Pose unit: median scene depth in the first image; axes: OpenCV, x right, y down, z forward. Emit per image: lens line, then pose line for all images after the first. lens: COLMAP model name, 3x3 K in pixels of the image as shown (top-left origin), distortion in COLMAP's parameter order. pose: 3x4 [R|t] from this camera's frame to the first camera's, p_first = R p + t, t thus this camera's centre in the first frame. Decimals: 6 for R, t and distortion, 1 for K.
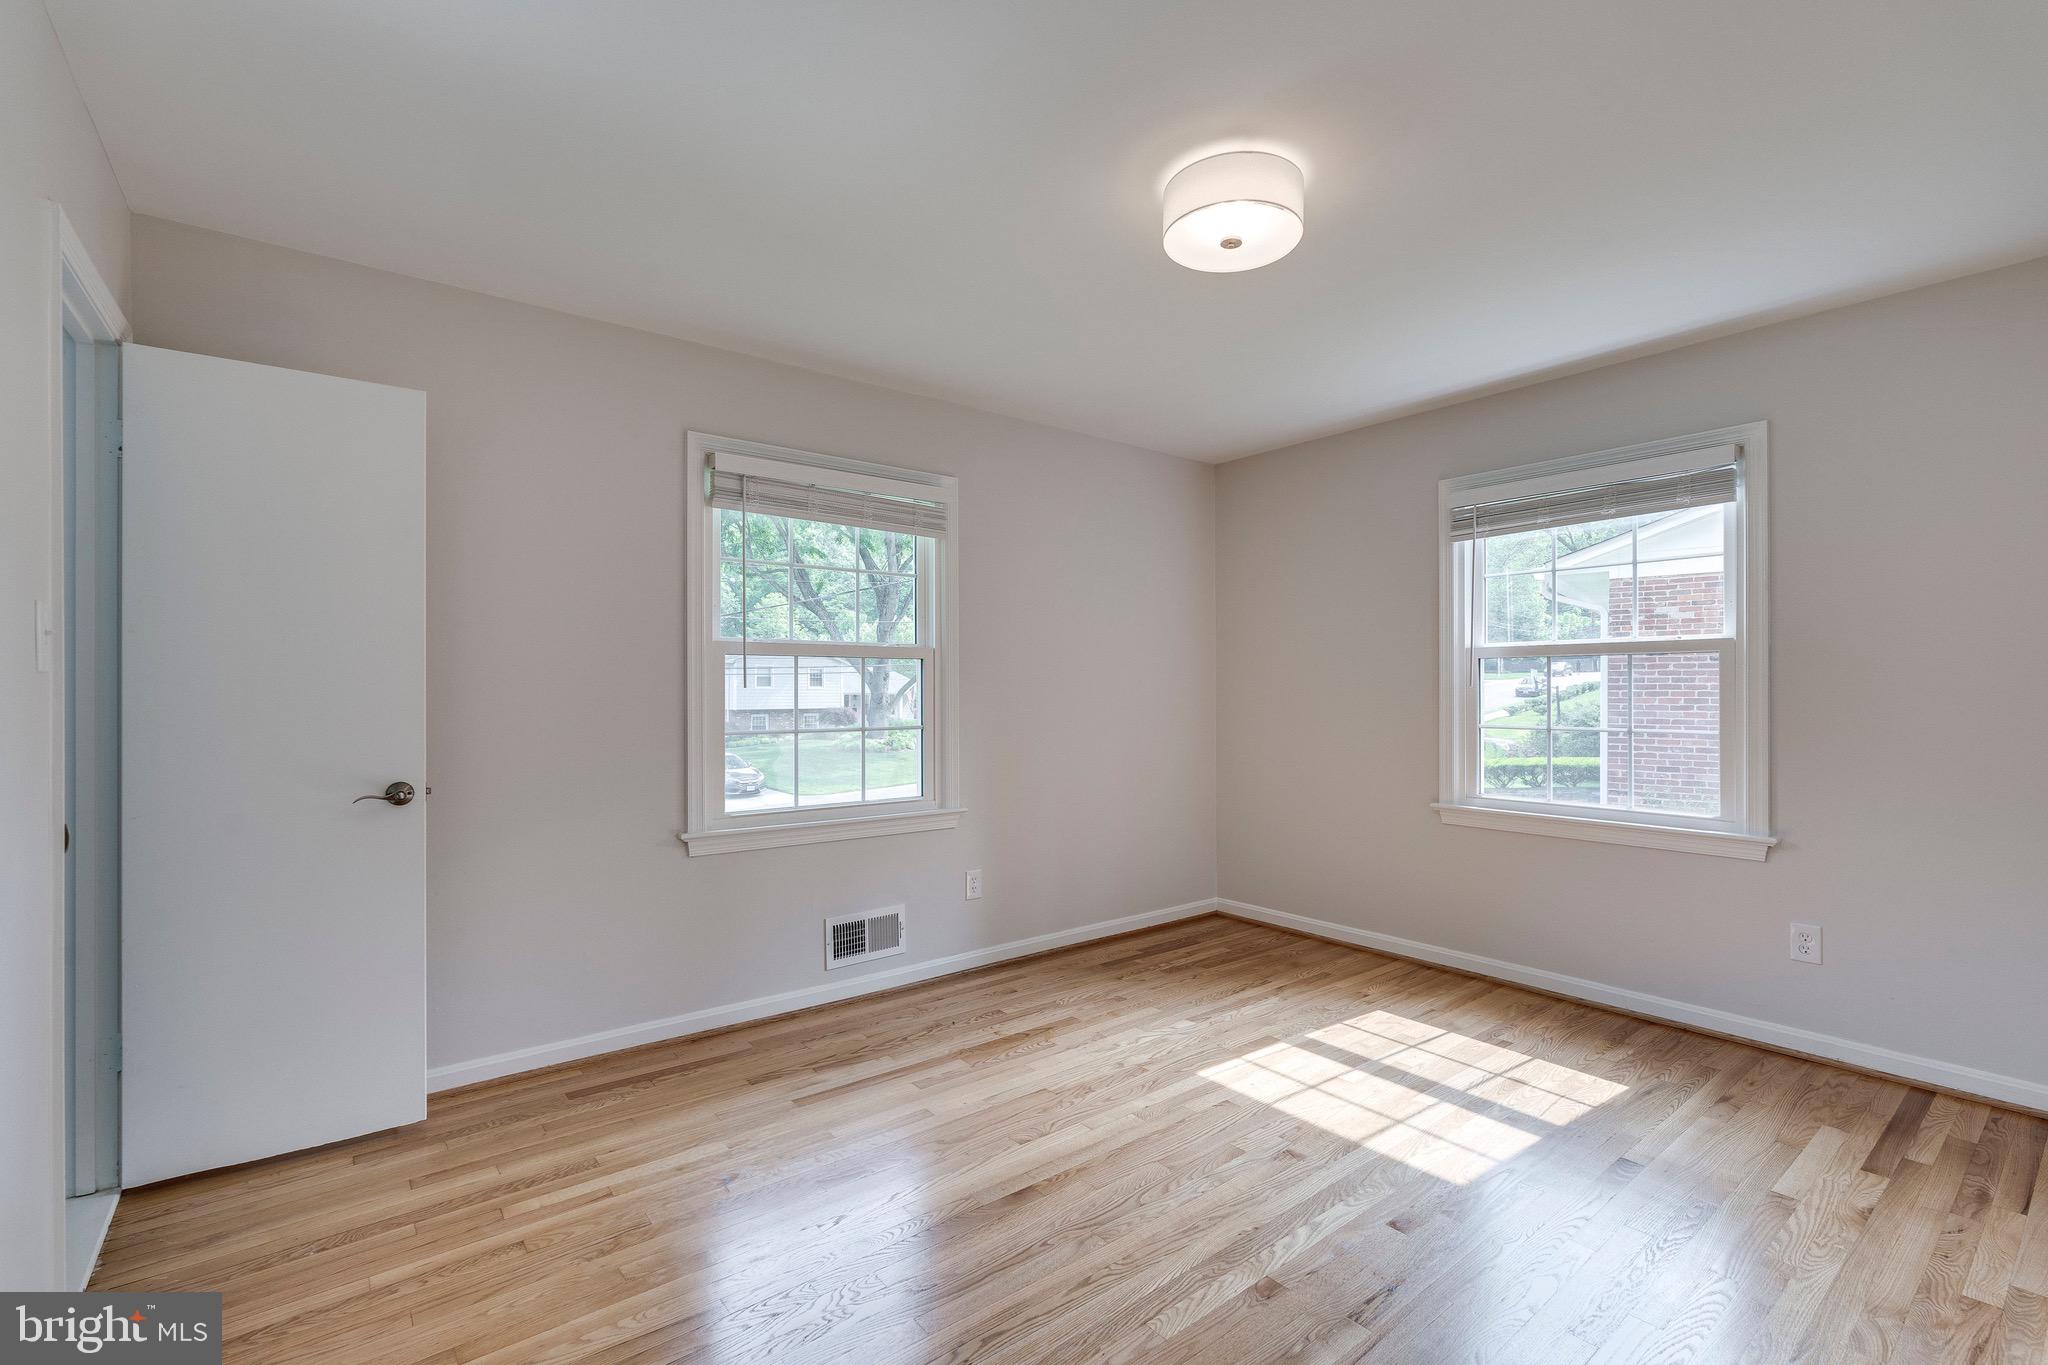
lens RADIAL K [[926.2, 0, 1030.2], [0, 926.2, 684.0], [0, 0, 1]] dist [0.004036, 0.000383]
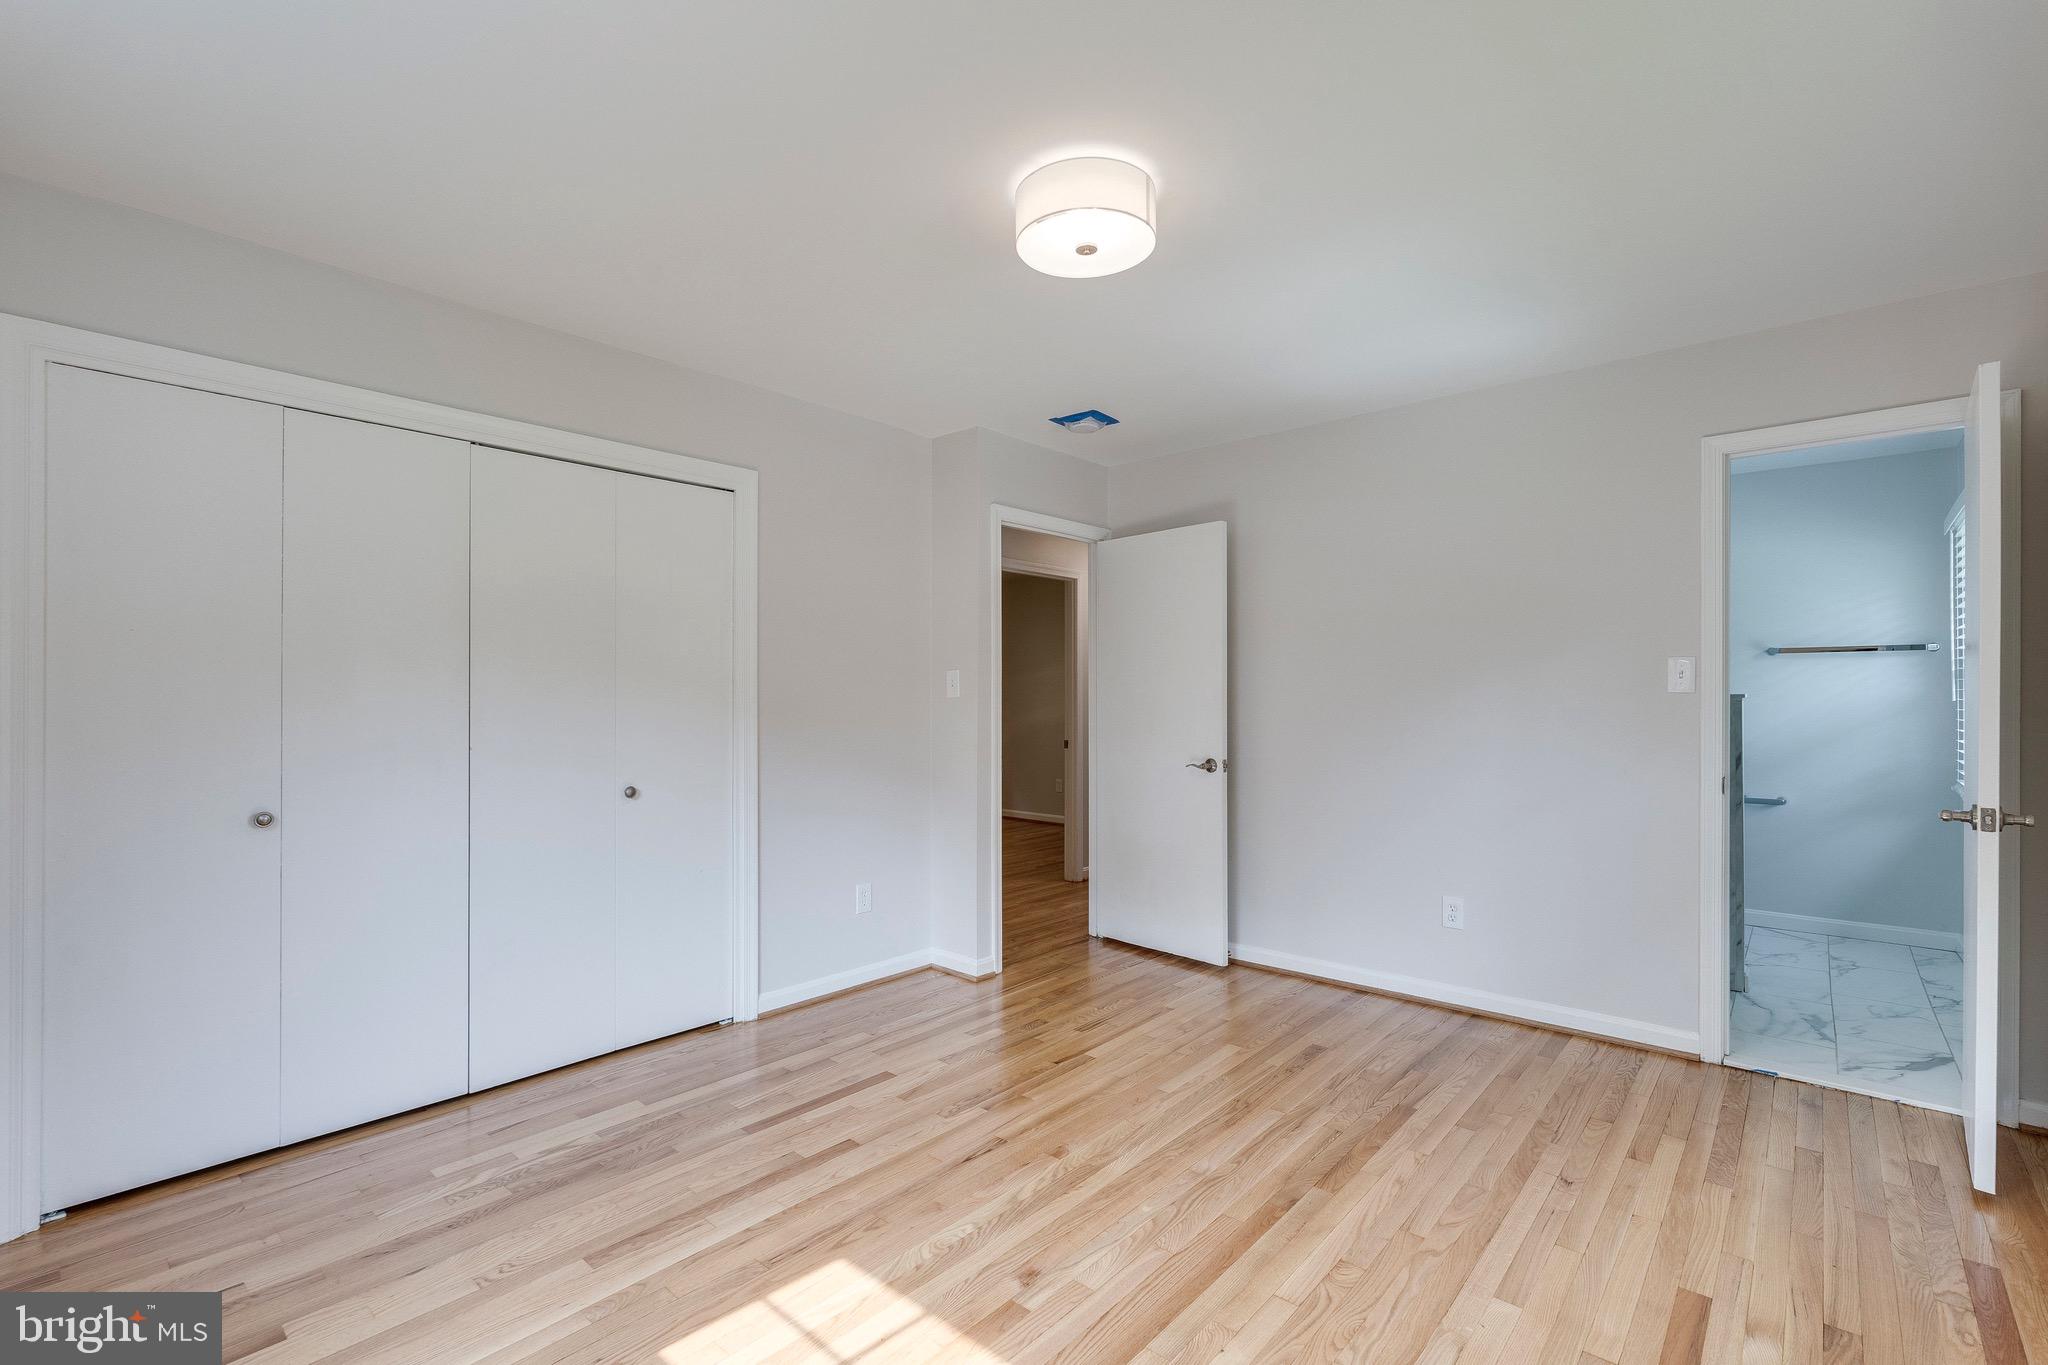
lens RADIAL K [[926.2, 0, 1024.5], [0, 926.2, 695.2], [0, 0, 1]] dist [0.004036, 0.000383]
pose [[-0.984043, -0.004421, -0.177875, 0.423791], [-0.001840, 0.999891, -0.014672, 0.013566], [0.177921, -0.014110, -0.983944, 1.798487]]
